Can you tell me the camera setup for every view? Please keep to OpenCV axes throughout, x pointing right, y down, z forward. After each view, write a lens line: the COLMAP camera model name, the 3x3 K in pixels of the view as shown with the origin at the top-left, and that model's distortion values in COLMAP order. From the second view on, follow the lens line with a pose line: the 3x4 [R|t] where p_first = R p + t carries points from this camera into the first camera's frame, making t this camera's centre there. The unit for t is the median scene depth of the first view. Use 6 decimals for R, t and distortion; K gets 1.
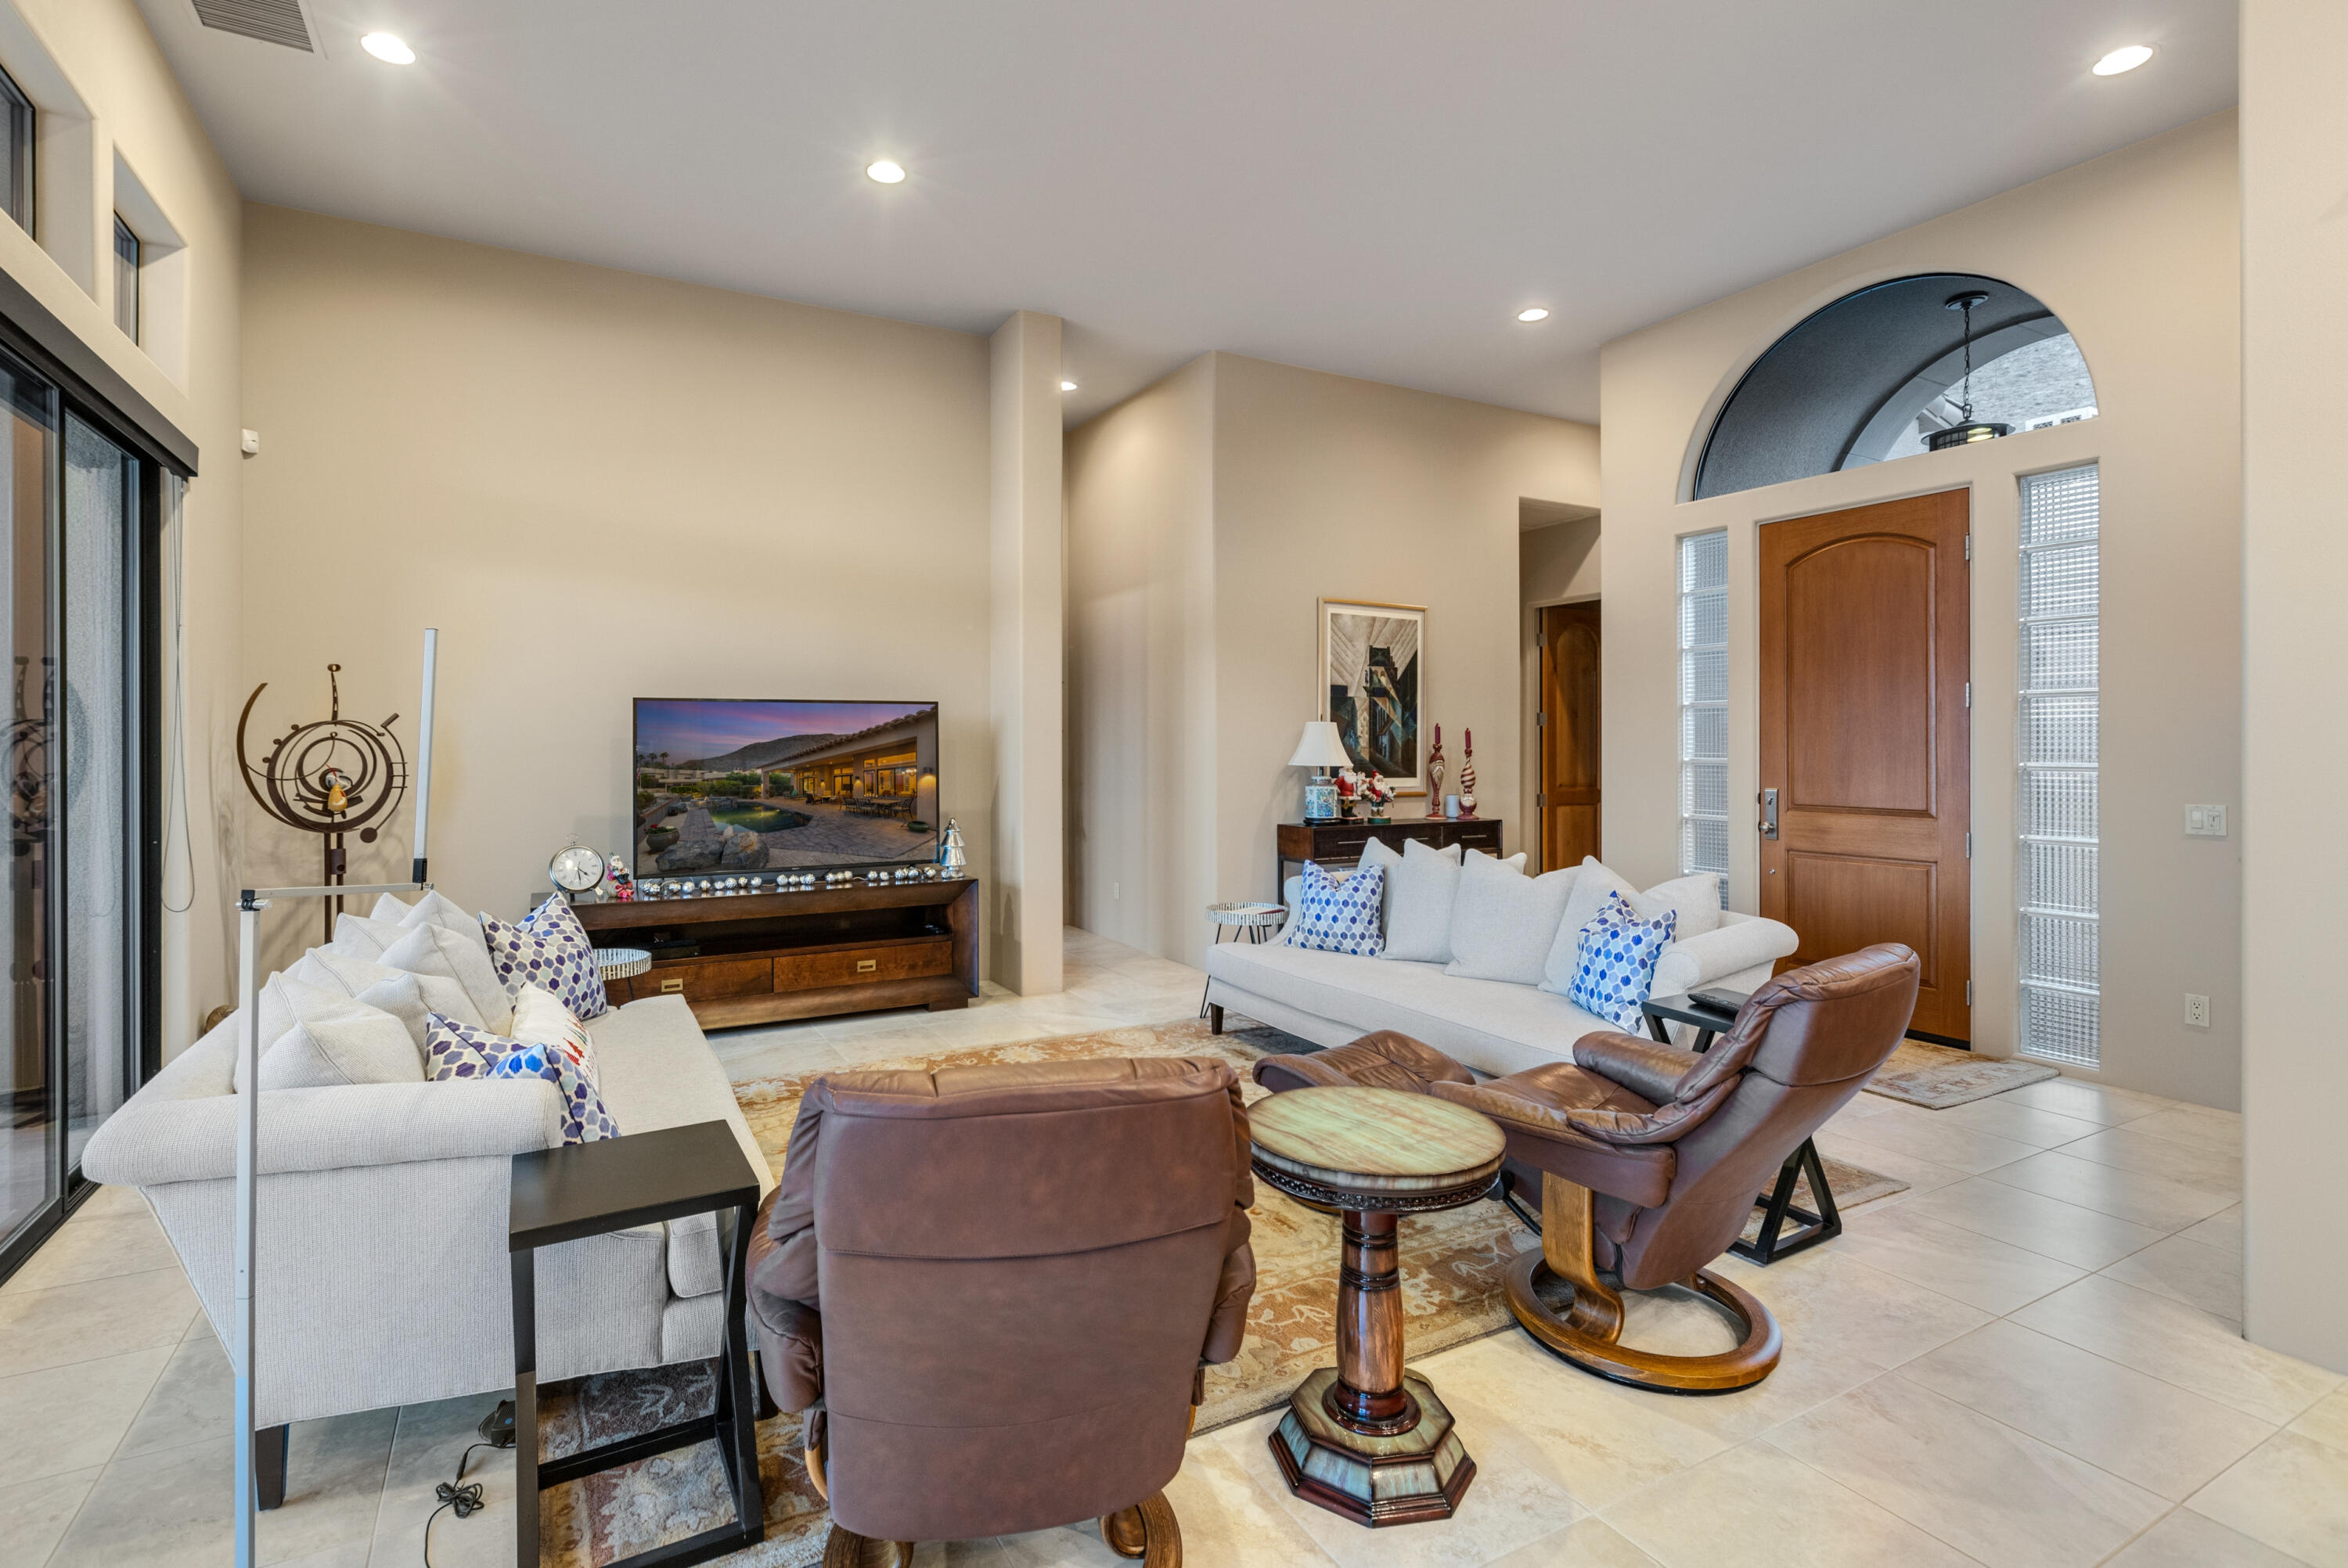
lens RADIAL K [[1105.7, 0, 1106.3], [0, 1105.7, 735.7], [0, 0, 1]] dist [-0.000182, 0.011713]
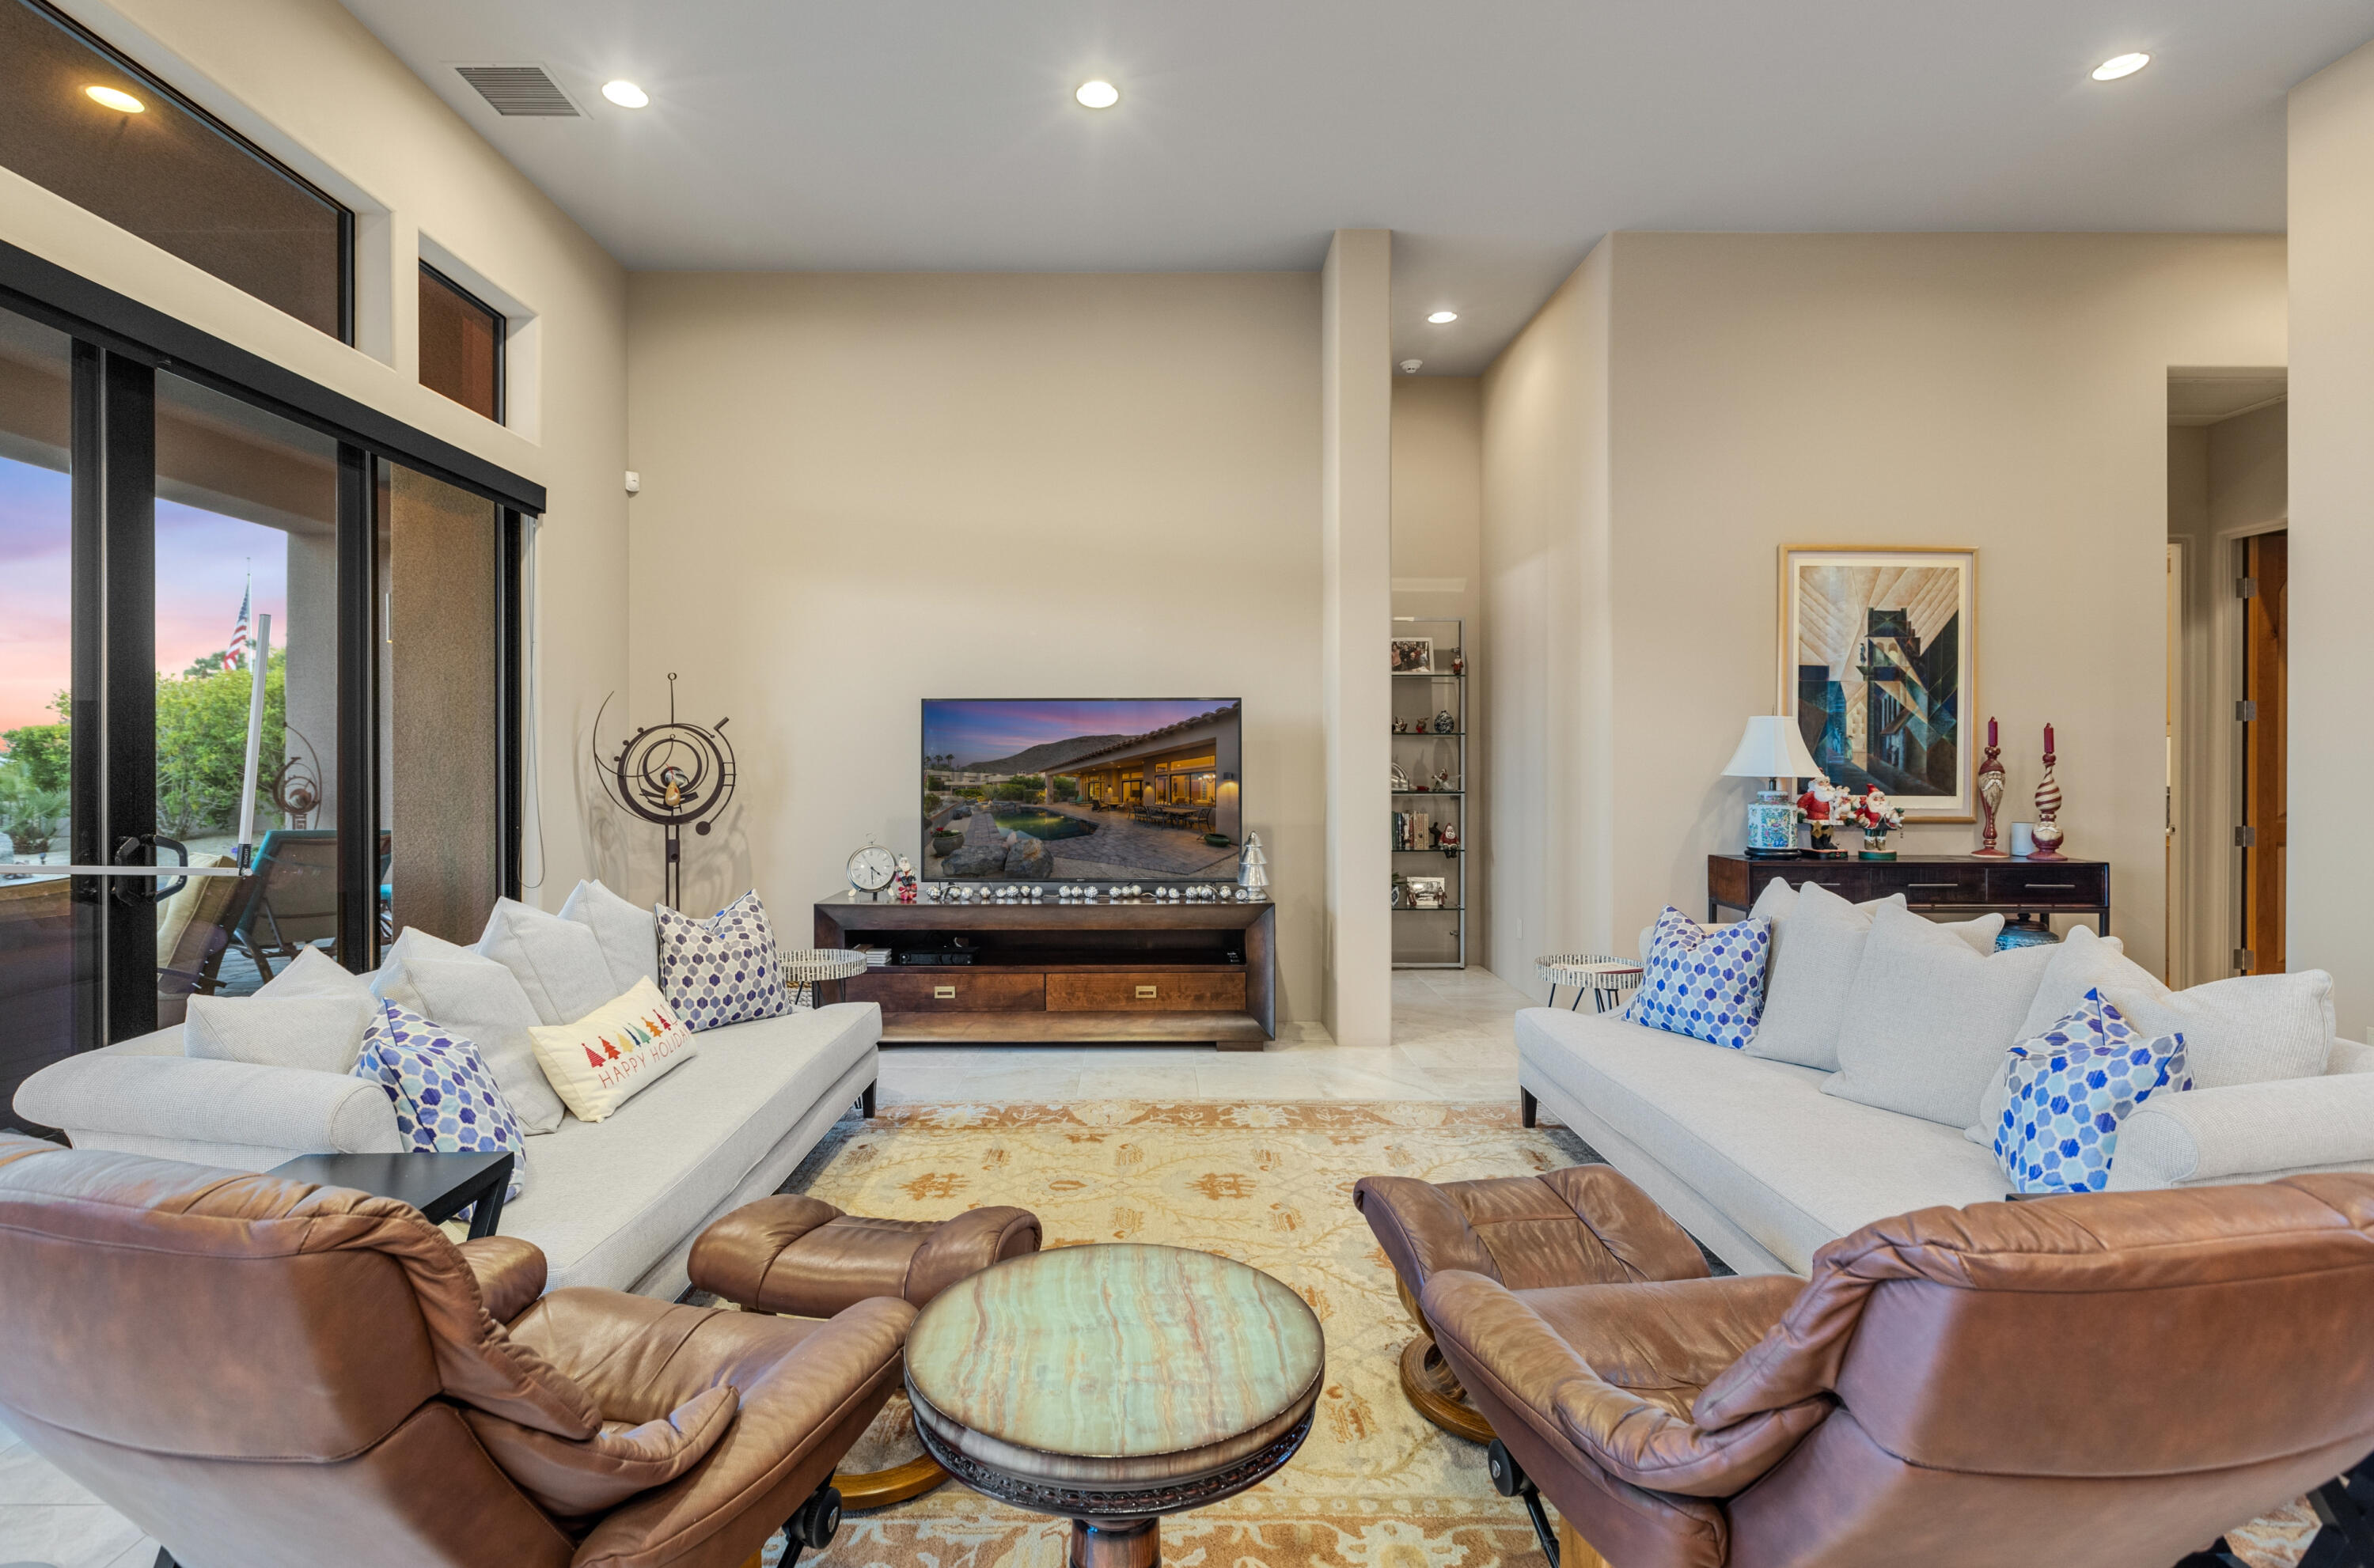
lens RADIAL K [[1145.8, 0, 1142.9], [0, 1145.8, 755.8], [0, 0, 1]] dist [0.000146, 0.000675]
pose [[0.885705, 0.001382, -0.464246, 0.212322], [0.001491, 0.999982, 0.005821, 0.010114], [0.464245, -0.005848, 0.885687, 0.170244]]
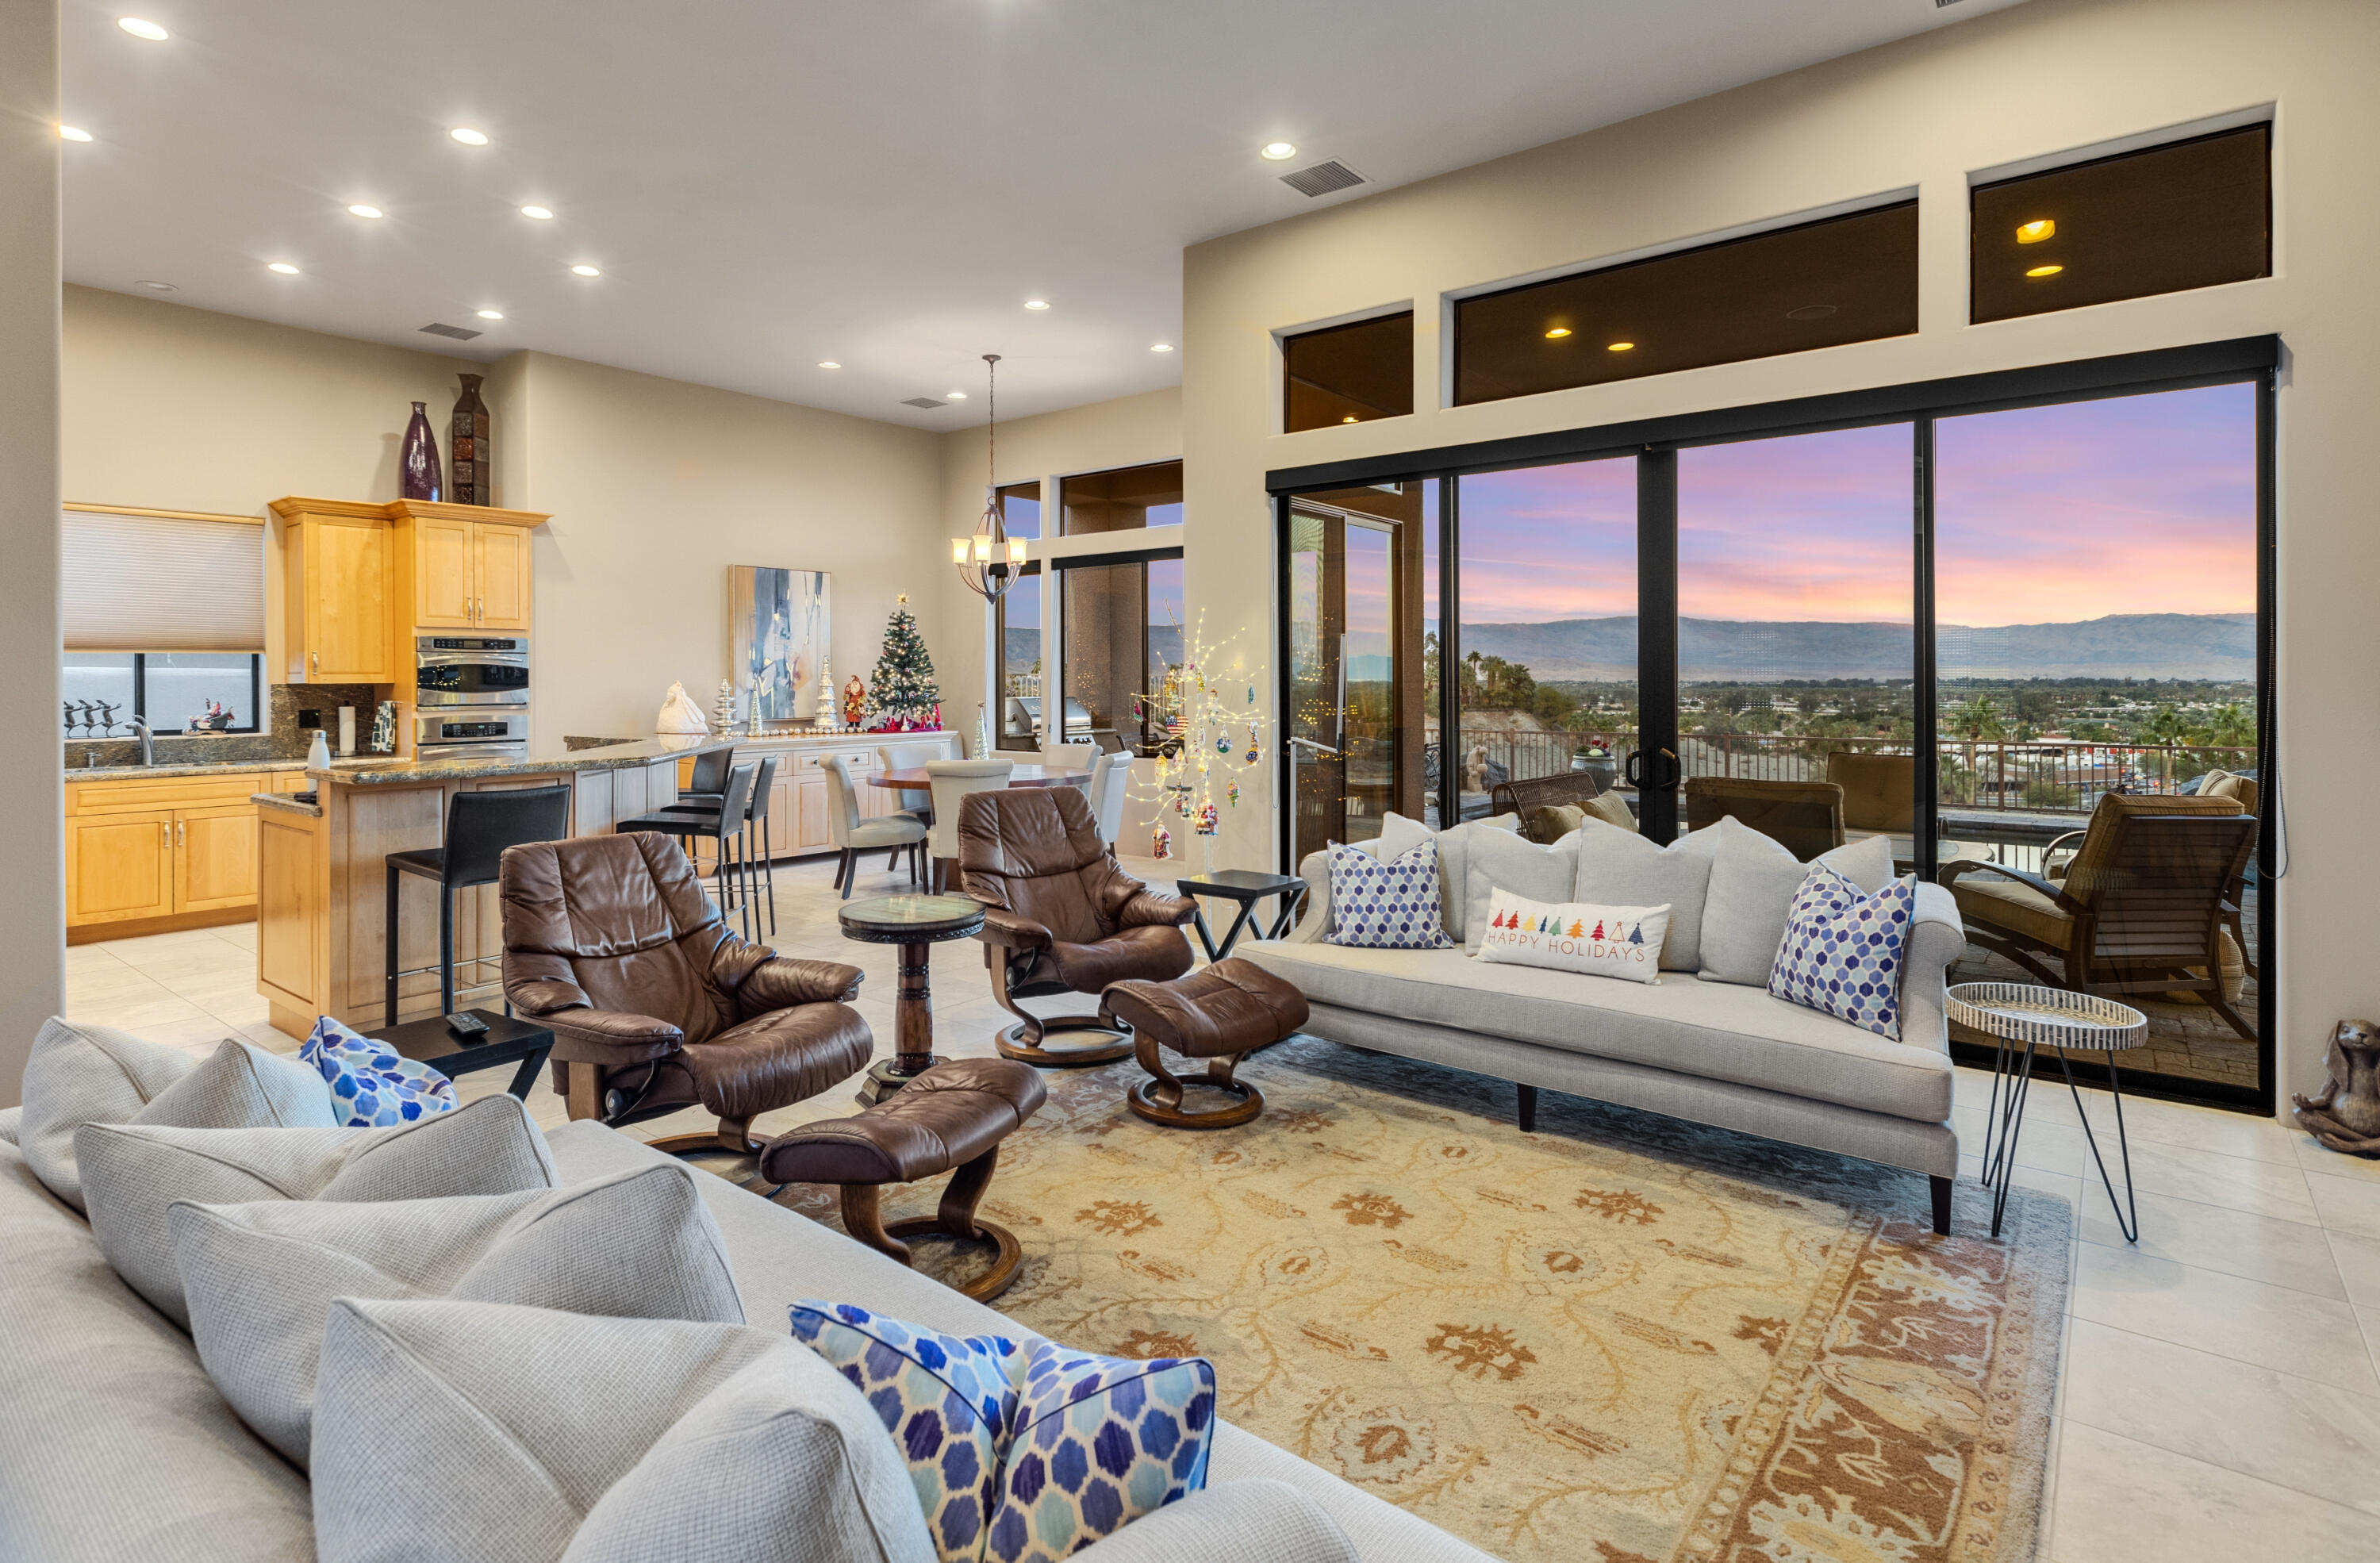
lens RADIAL K [[1197.7, 0, 1139.9], [0, 1197.7, 680.8], [0, 0, 1]] dist [0.005965, 0.001521]
pose [[-0.919069, 0.004449, -0.394072, 0.250817], [0.007422, 0.999954, -0.006021, 0.002725], [0.394028, -0.008459, -0.919060, 1.102259]]
